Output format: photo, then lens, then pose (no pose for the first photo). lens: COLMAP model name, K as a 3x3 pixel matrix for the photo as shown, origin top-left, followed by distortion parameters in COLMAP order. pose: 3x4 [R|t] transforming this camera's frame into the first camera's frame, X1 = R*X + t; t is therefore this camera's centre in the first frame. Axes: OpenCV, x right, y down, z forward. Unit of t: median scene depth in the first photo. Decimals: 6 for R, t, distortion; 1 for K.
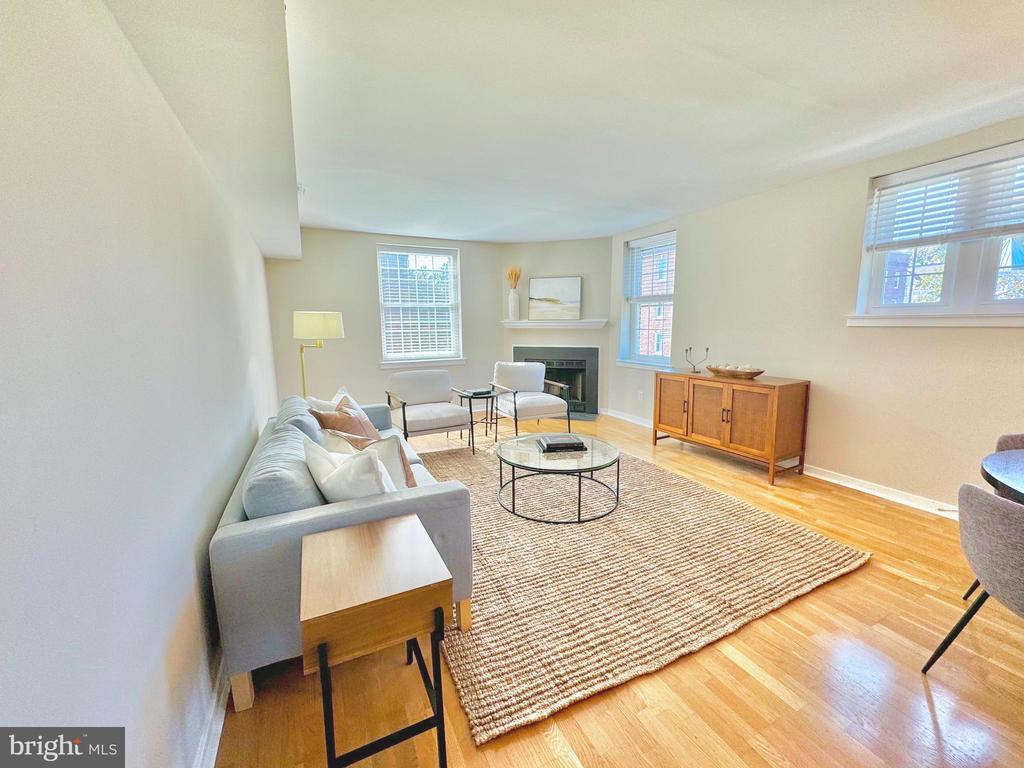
lens RADIAL K [[411.4, 0, 511.0], [0, 411.4, 384.3], [0, 0, 1]] dist [0.001670, 0.000421]
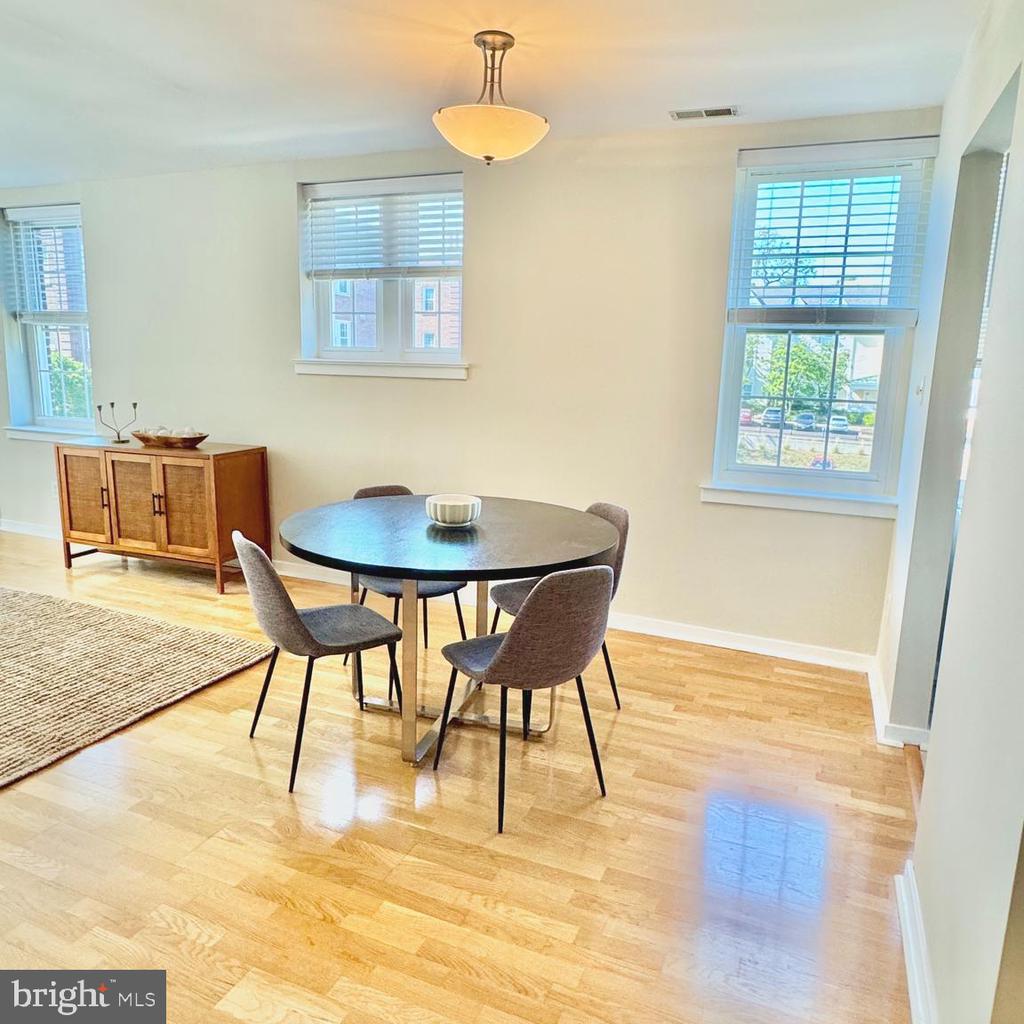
lens RADIAL K [[761.6, 0, 511.0], [0, 761.6, 514.3], [0, 0, 1]] dist [-0.012143, 0.004334]
pose [[0.751414, -0.091642, 0.653436, 0.149182], [0.061655, 0.995727, 0.068748, 0.043291], [-0.656944, -0.011370, 0.753854, -0.305291]]
